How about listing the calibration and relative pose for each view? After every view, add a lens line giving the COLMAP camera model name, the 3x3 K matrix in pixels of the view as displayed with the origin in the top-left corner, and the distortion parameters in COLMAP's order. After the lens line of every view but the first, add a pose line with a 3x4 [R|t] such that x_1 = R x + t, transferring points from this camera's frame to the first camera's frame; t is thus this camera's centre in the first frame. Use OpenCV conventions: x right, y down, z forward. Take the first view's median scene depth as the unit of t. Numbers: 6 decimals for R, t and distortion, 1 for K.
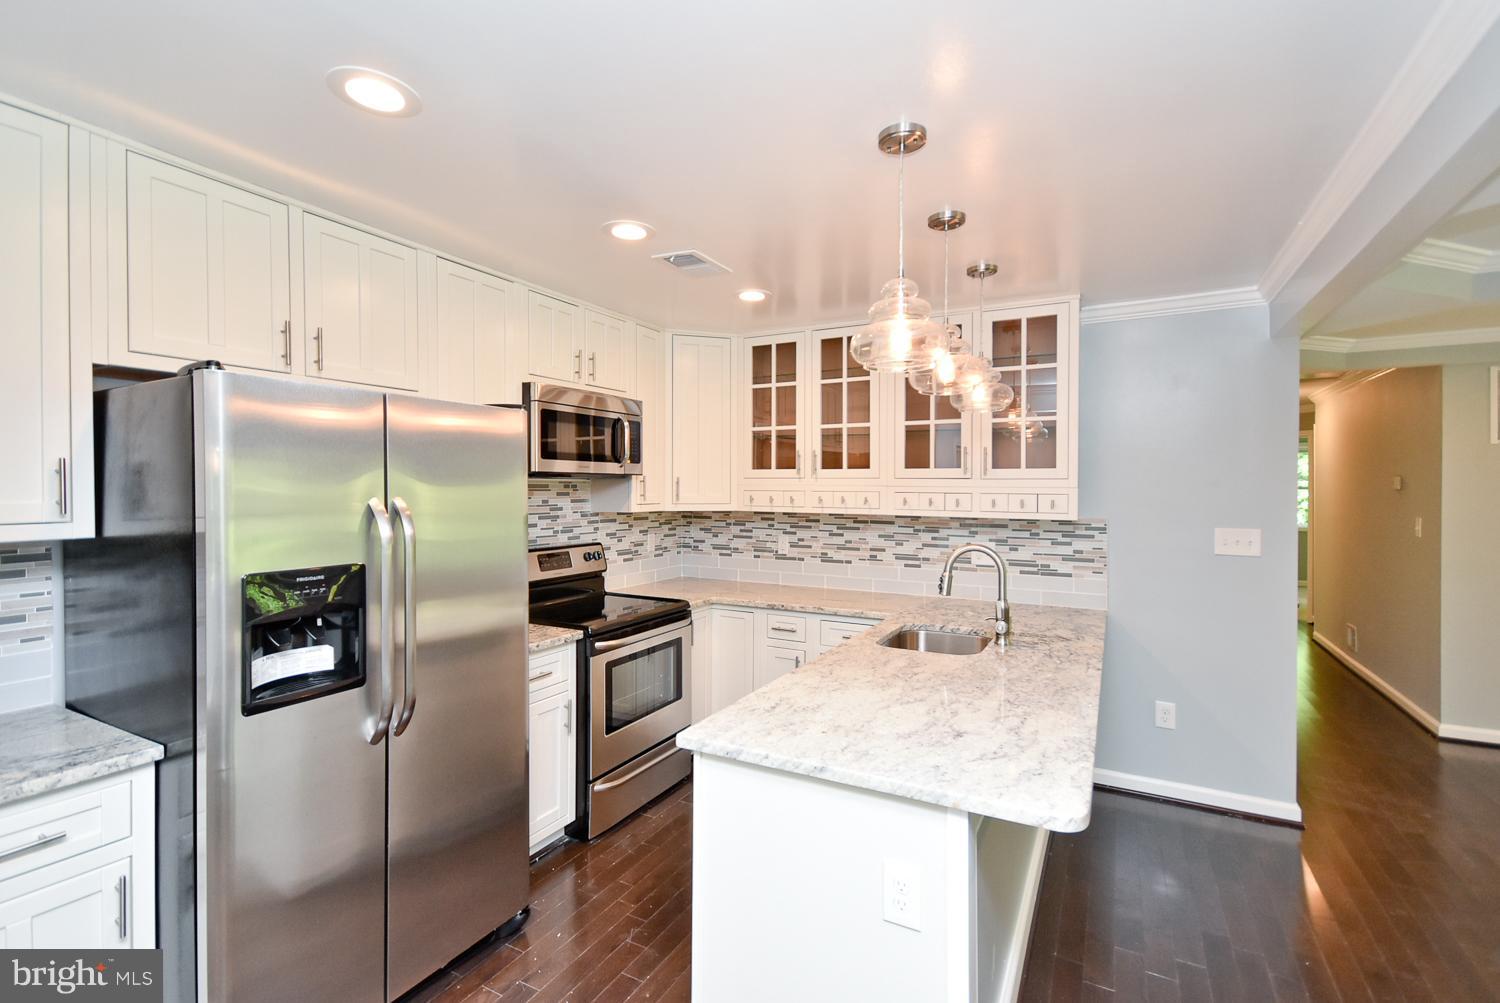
lens RADIAL K [[668.3, 0, 750.0], [0, 668.3, 501.5], [0, 0, 1]] dist [0.024028, 0.000183]
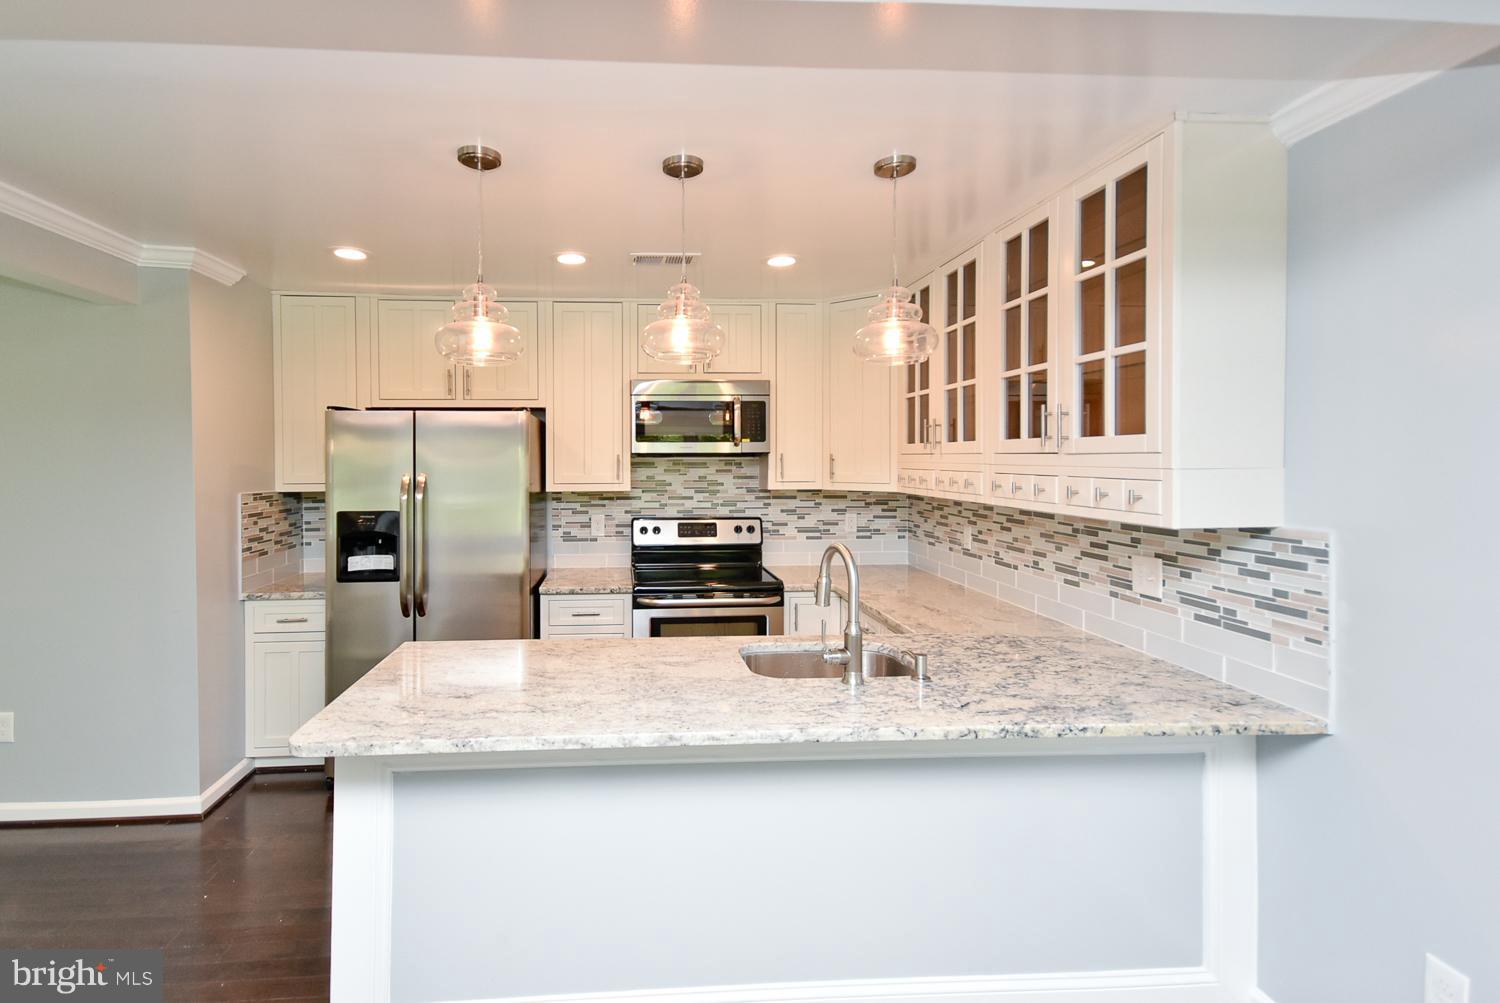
lens RADIAL K [[697.4, 0, 684.9], [0, 697.4, 465.9], [0, 0, 1]] dist [0.001236, 0.000141]
pose [[0.545693, 0.003172, -0.837979, 0.650340], [-0.013464, 0.999897, -0.004983, -0.012890], [0.837877, 0.014001, 0.545680, 0.311014]]
